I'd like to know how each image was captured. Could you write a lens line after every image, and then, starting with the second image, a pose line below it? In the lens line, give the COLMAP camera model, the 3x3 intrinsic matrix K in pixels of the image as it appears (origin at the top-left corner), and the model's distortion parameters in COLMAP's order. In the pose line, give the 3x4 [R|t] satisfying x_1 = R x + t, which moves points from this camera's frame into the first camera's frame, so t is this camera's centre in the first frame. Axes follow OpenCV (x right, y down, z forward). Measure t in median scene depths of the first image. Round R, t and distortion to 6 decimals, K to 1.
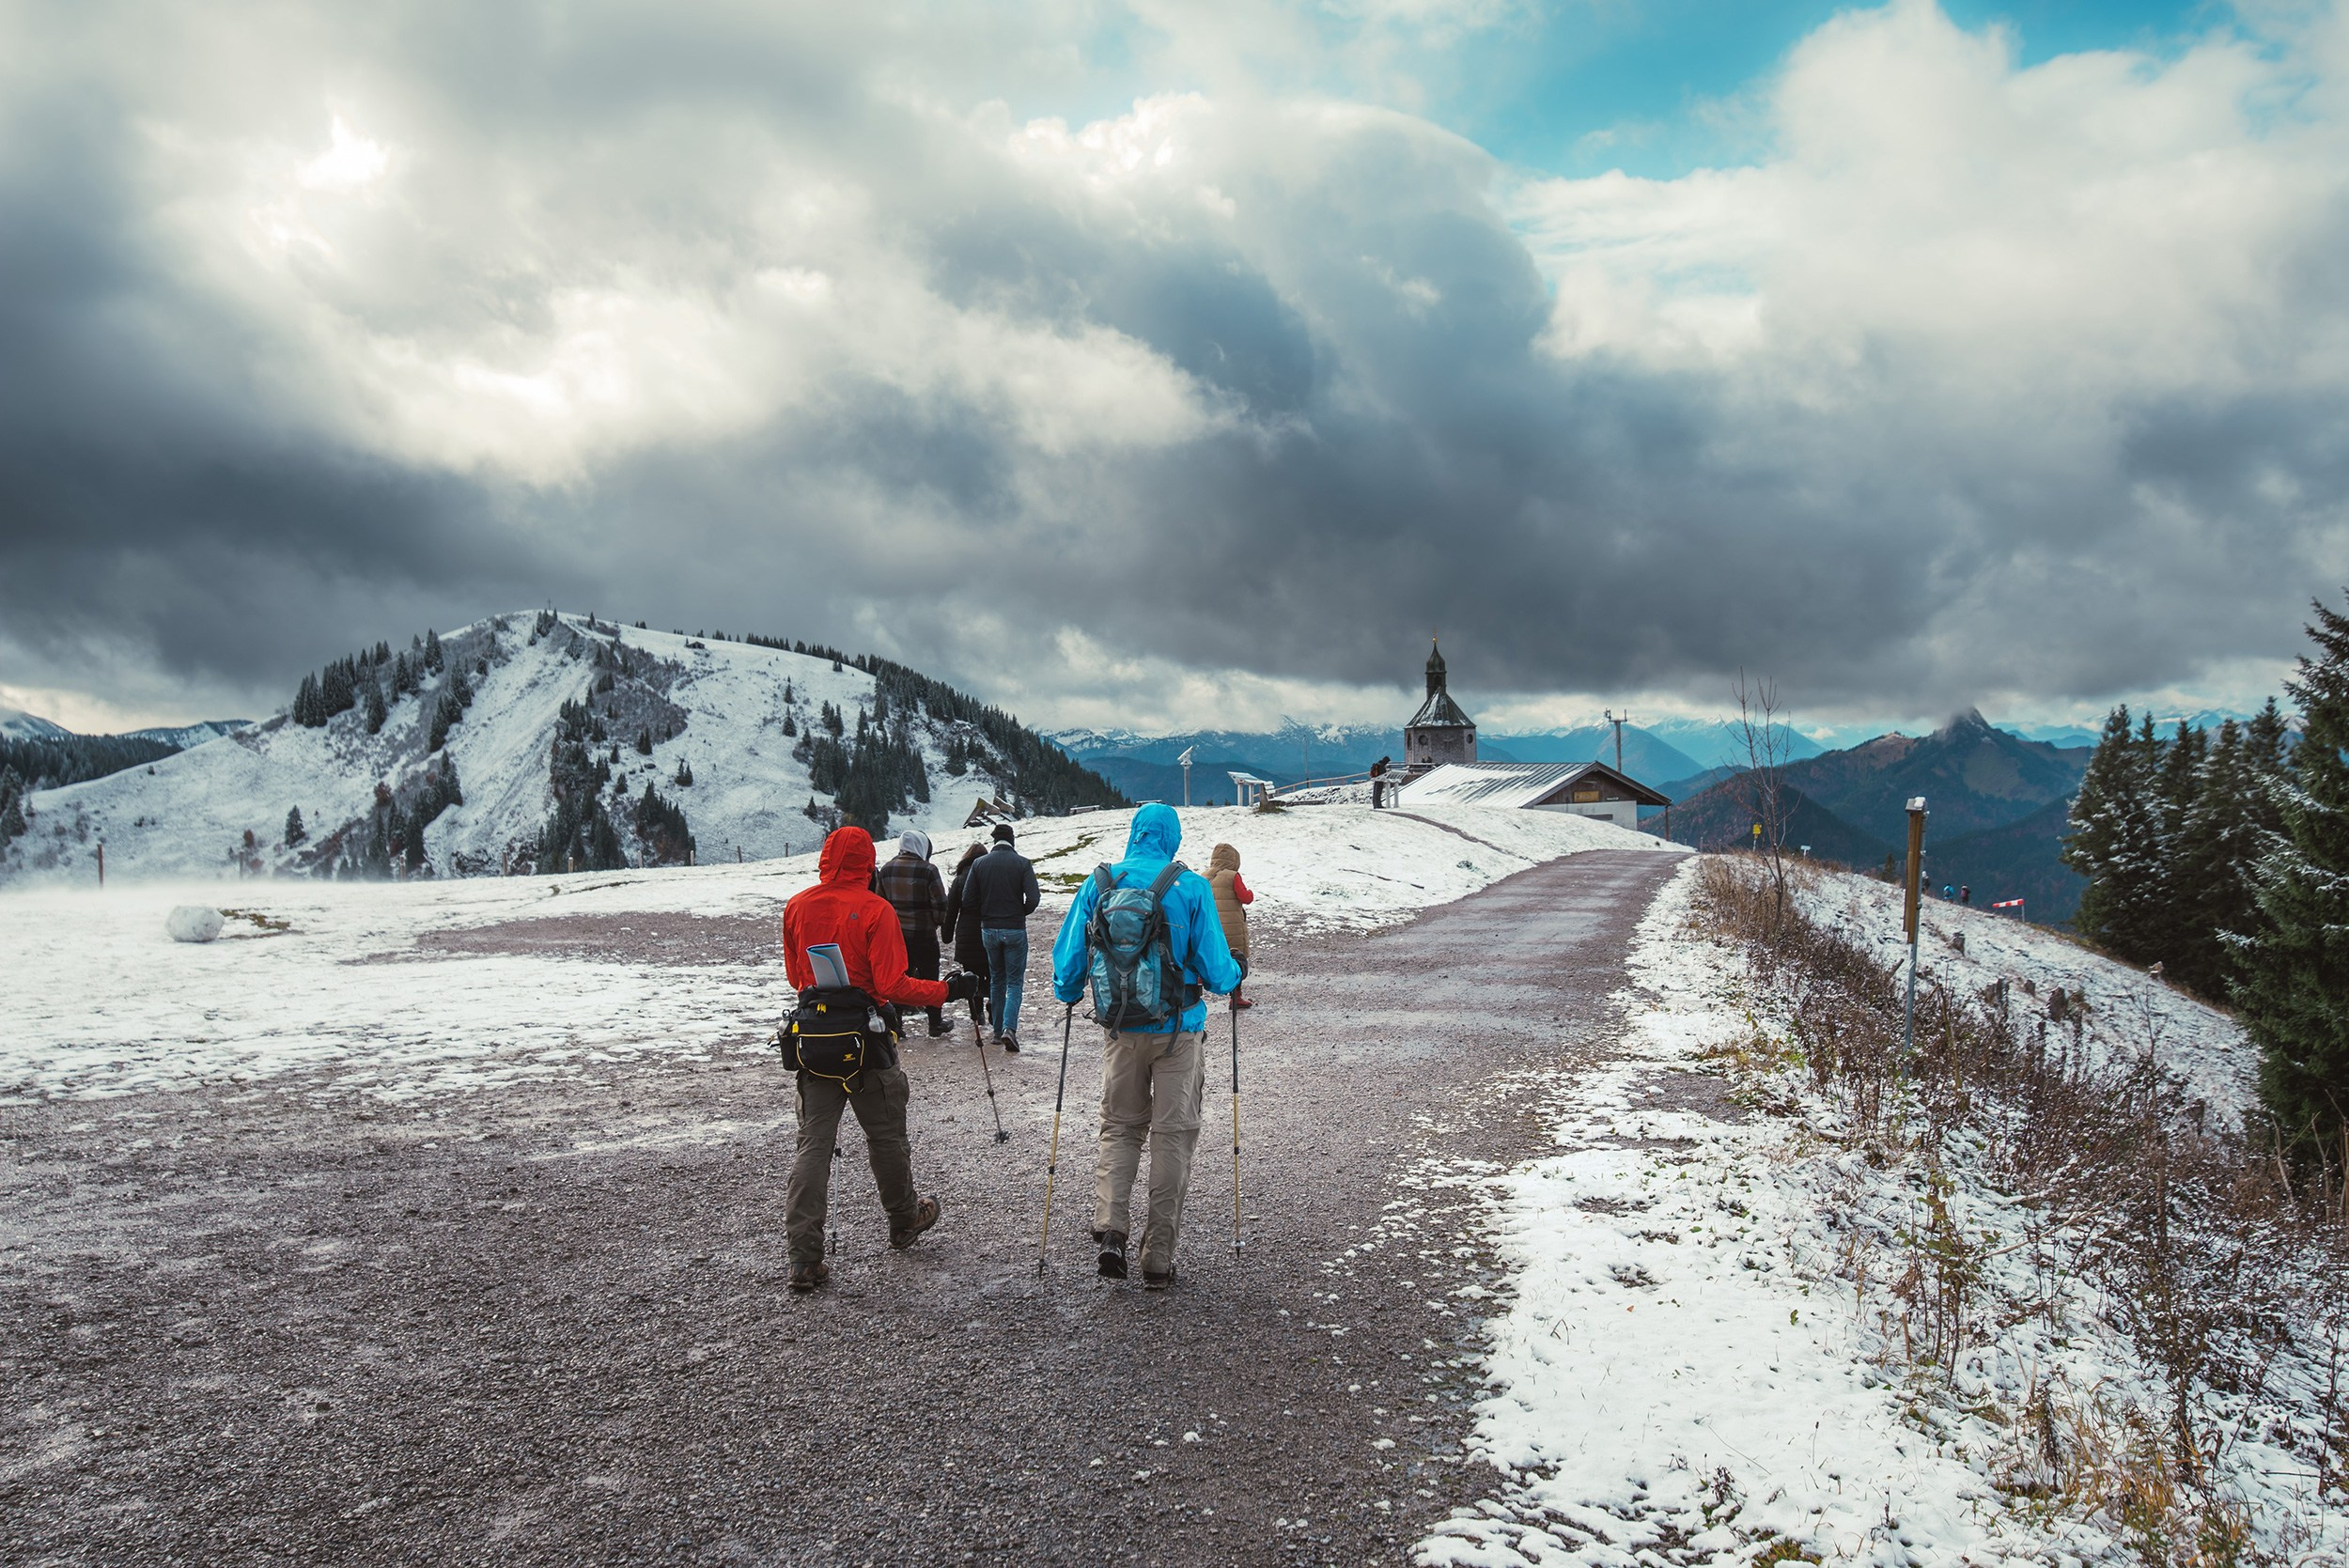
lens RADIAL K [[1893.7, 0, 1216.8], [0, 1893.7, 782.8], [0, 0, 1]] dist [0.007379, -0.010659]
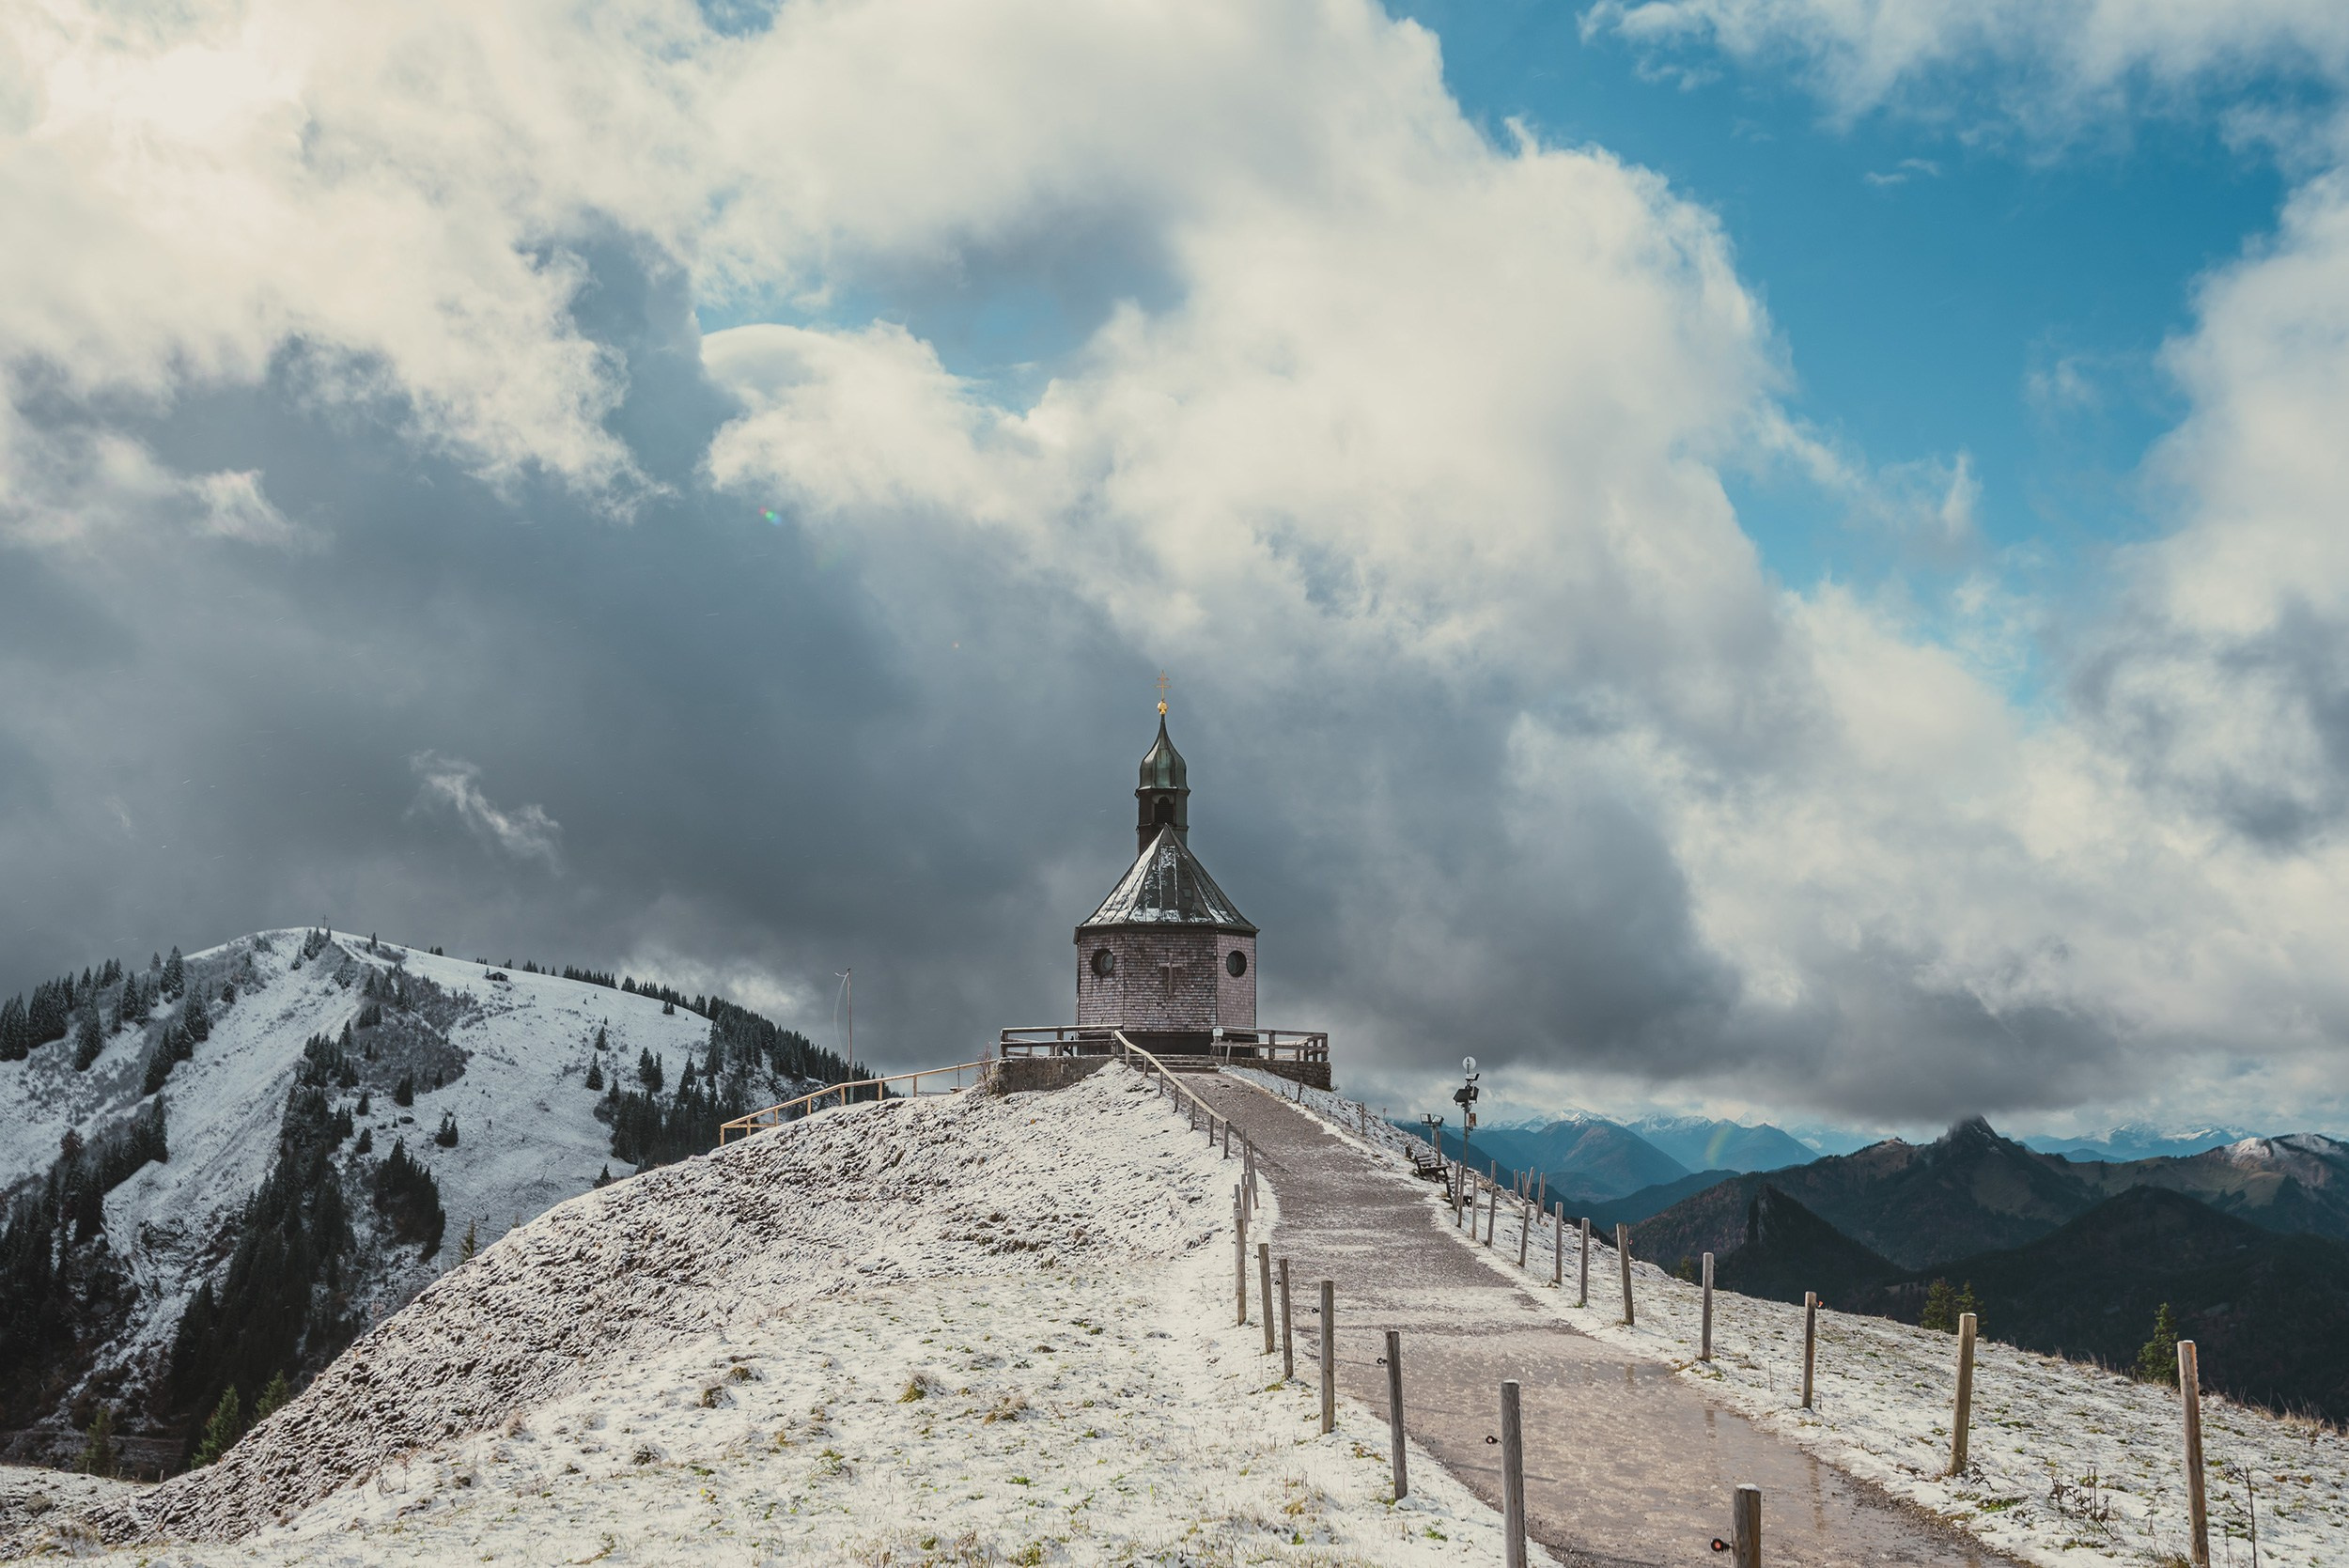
lens RADIAL K [[1893.7, 0, 1216.8], [0, 1893.7, 782.8], [0, 0, 1]] dist [0.007379, -0.010659]
pose [[0.999413, 0.032941, 0.009410, 0.032627], [-0.030338, 0.978596, -0.203544, 0.004374], [-0.015913, 0.203139, 0.979021, 0.165696]]
